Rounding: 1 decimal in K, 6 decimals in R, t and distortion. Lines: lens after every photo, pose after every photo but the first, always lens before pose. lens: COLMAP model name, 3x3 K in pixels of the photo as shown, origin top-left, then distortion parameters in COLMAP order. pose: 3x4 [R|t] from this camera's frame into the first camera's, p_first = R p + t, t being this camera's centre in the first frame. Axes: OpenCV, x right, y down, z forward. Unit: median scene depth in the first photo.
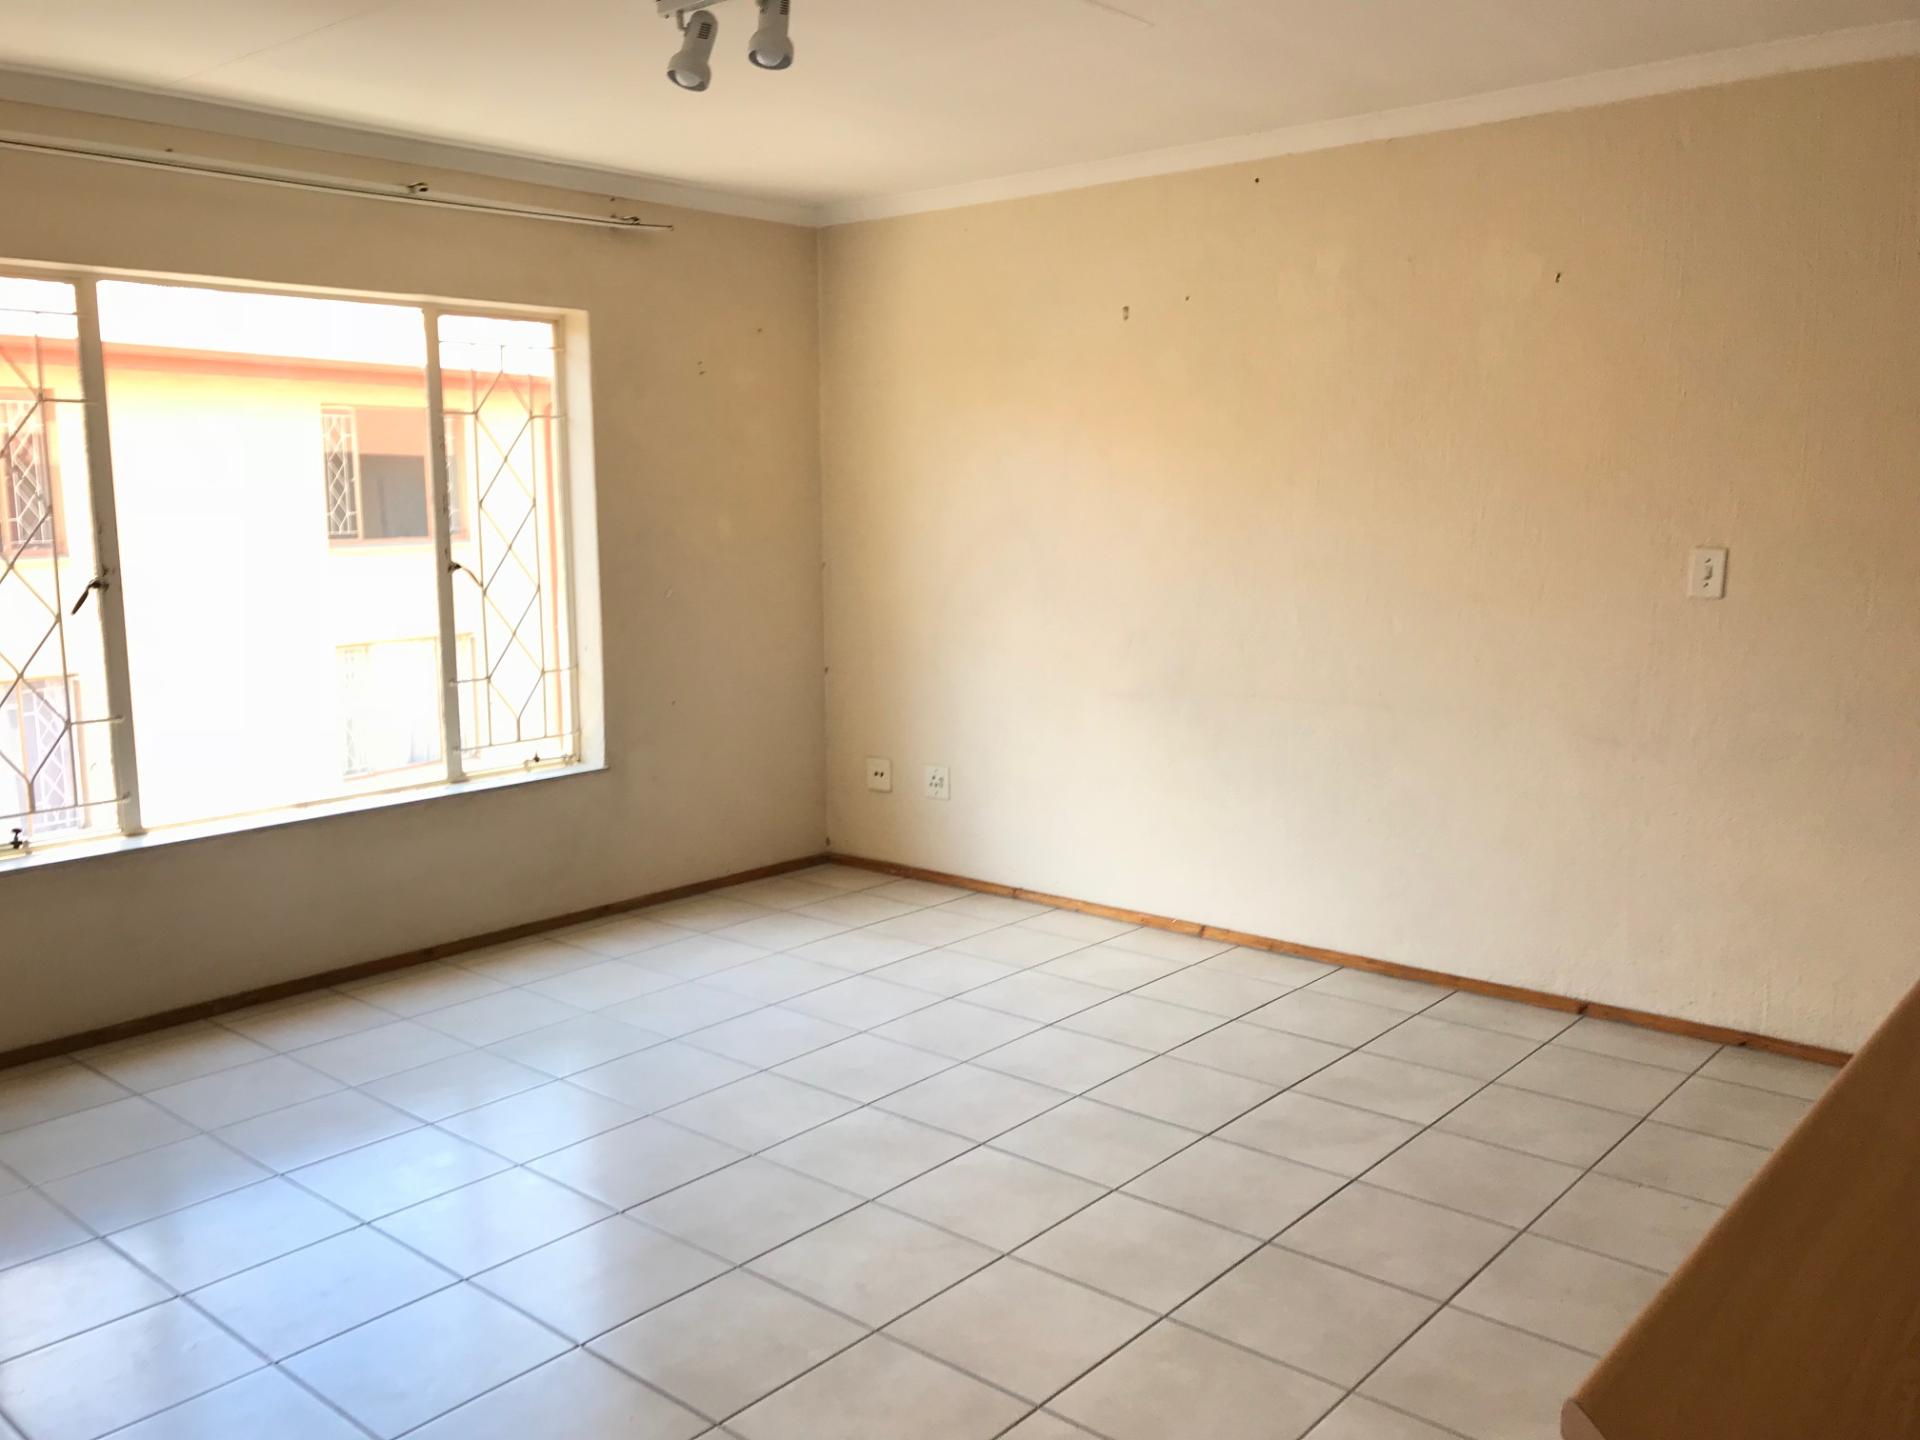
lens RADIAL K [[1589.4, 0, 960.0], [0, 1589.4, 720.0], [0, 0, 1]] dist [0.017859, -0.004566]
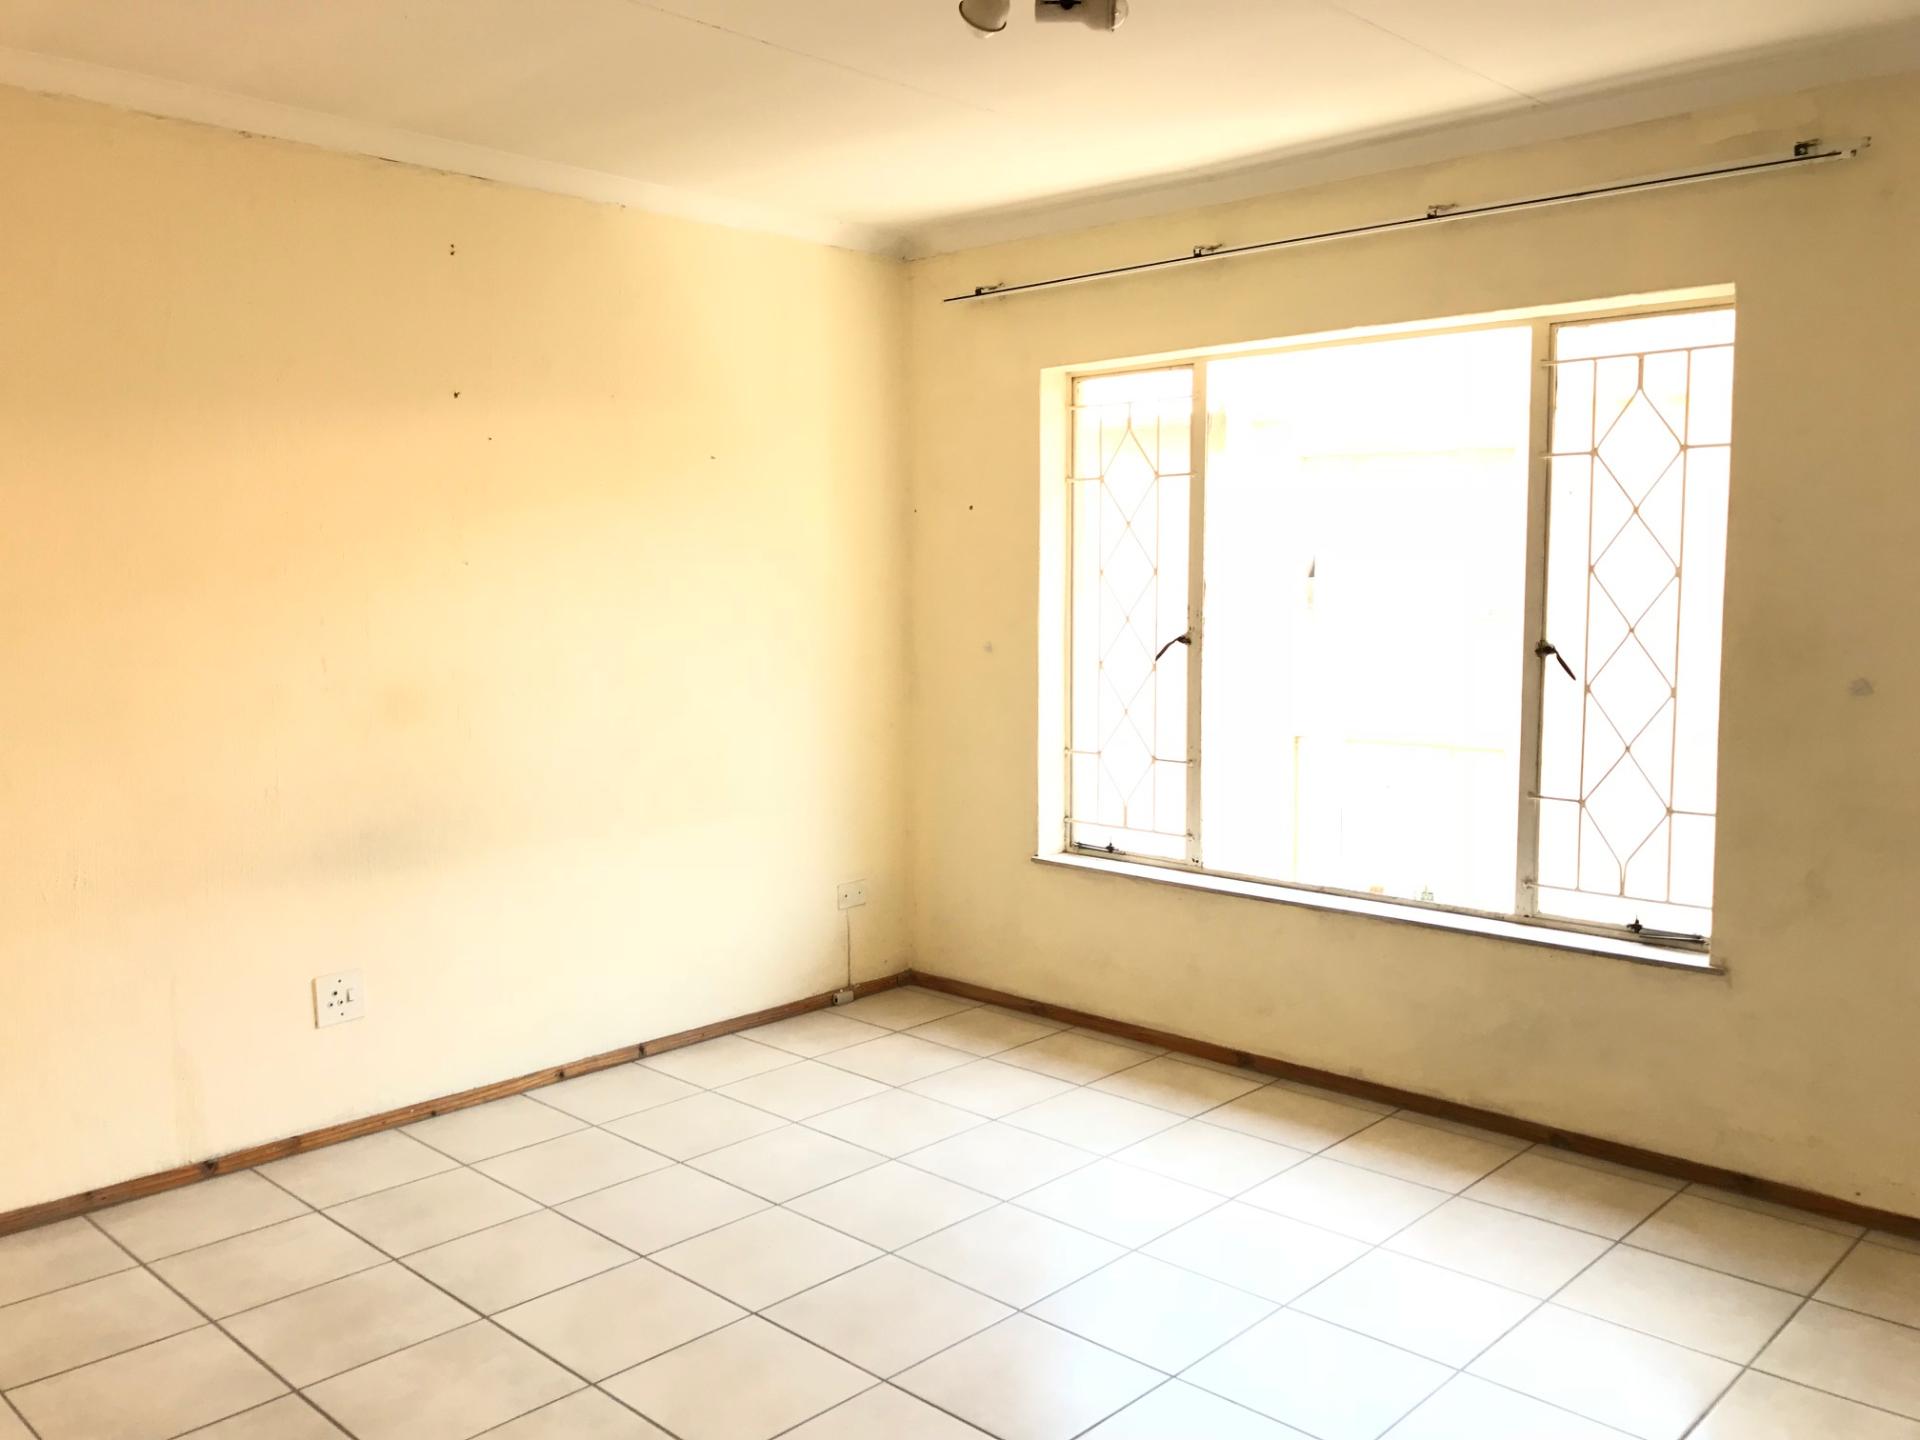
lens RADIAL K [[1589.4, 0, 960.0], [0, 1589.4, 720.0], [0, 0, 1]] dist [0.017859, -0.004566]
pose [[-0.041314, 0.110818, -0.992982, 0.471175], [-0.135978, 0.983960, 0.115469, -0.113661], [0.989850, 0.139795, -0.025582, 0.739065]]
